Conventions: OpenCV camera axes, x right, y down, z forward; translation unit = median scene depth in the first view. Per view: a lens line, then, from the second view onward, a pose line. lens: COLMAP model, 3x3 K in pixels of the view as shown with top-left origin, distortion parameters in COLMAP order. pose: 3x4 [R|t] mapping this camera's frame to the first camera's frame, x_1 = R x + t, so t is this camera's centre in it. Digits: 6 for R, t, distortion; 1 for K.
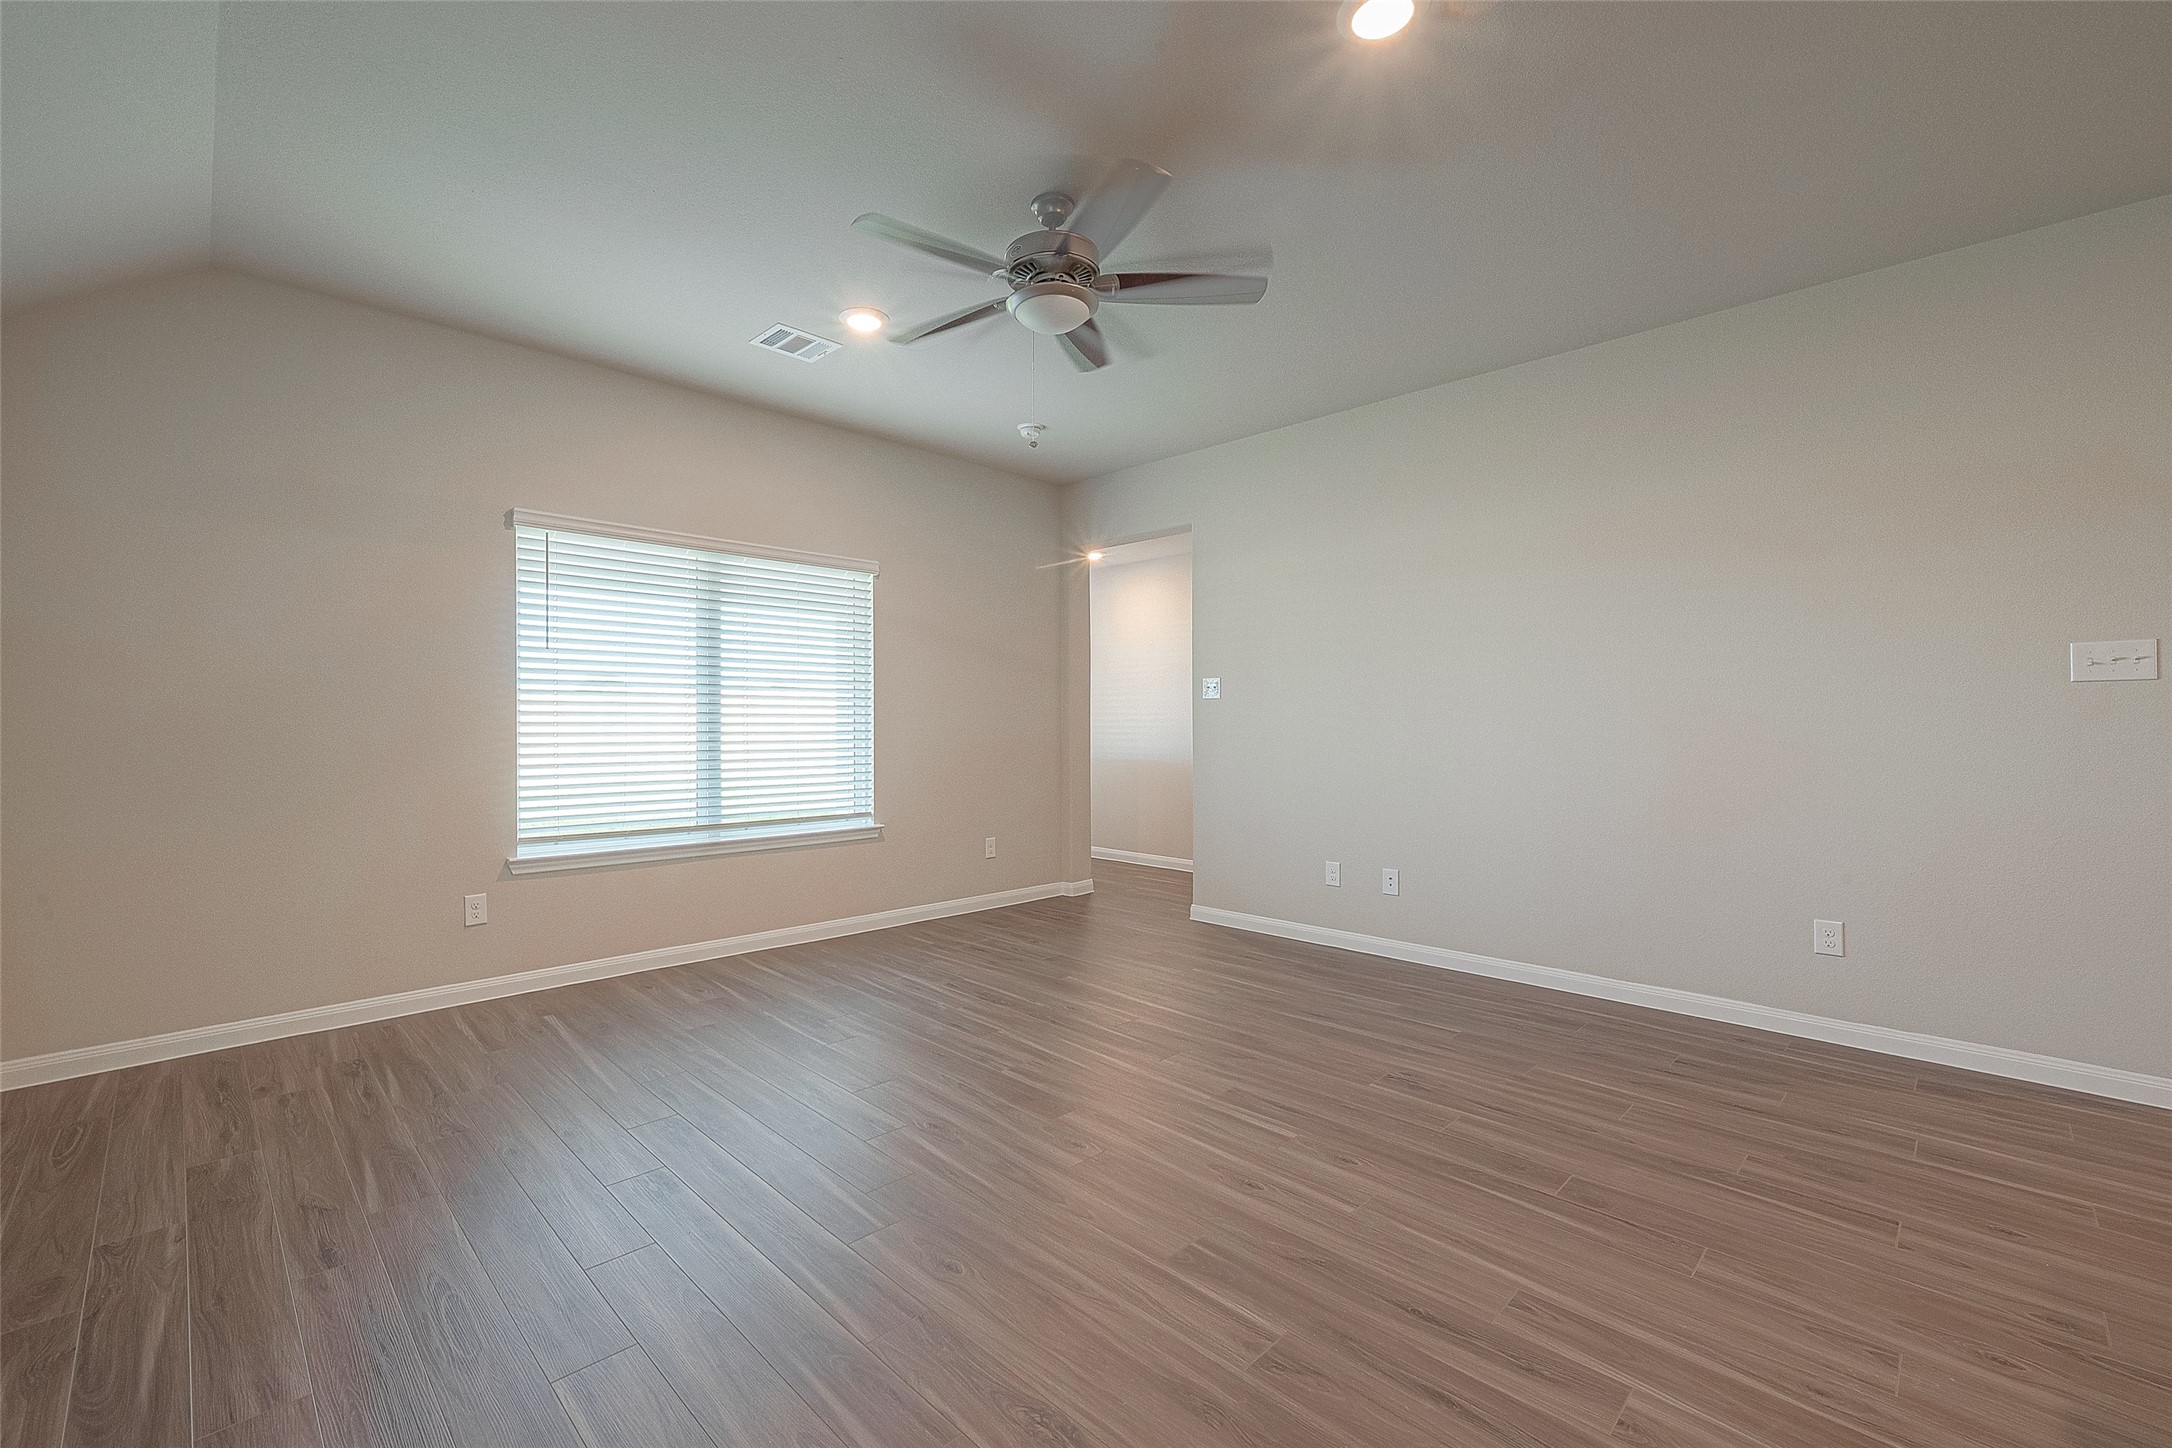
lens RADIAL K [[902.3, 0, 1044.5], [0, 902.3, 725.8], [0, 0, 1]] dist [0.002521, 0.000256]
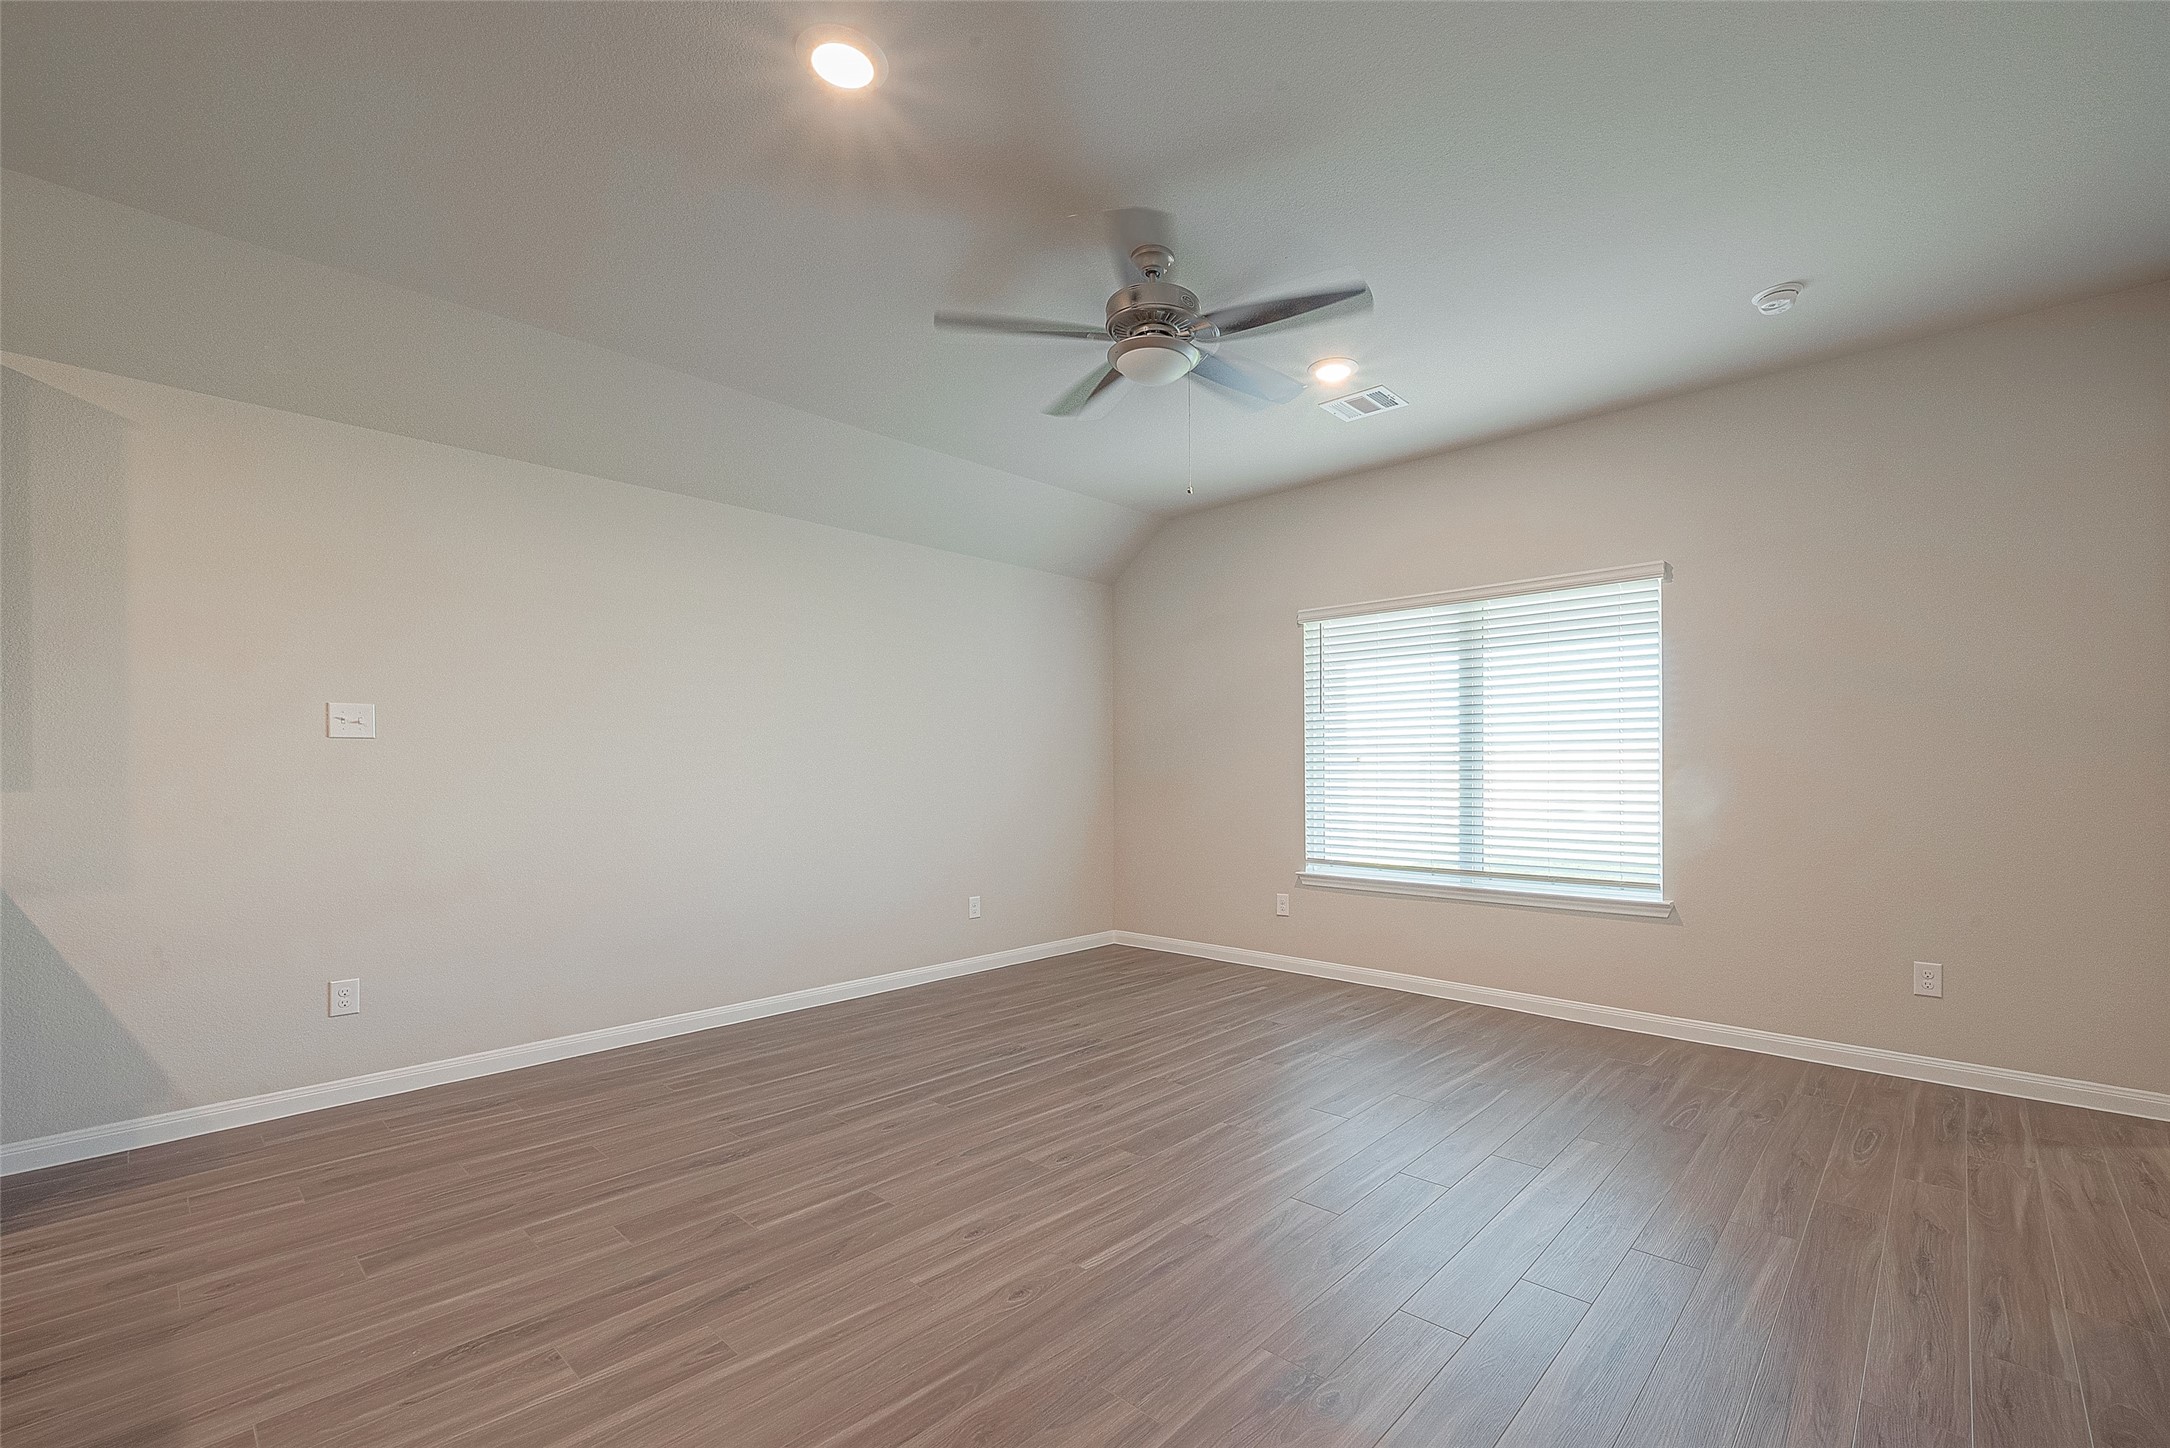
lens RADIAL K [[917.3, 0, 1146.9], [0, 917.3, 775.1], [0, 0, 1]] dist [-0.000191, -0.000090]
pose [[0.076184, 0.003296, -0.997088, 0.792598], [0.001515, 0.999993, 0.003422, -0.002226], [0.997093, -0.001771, 0.076178, 0.701040]]
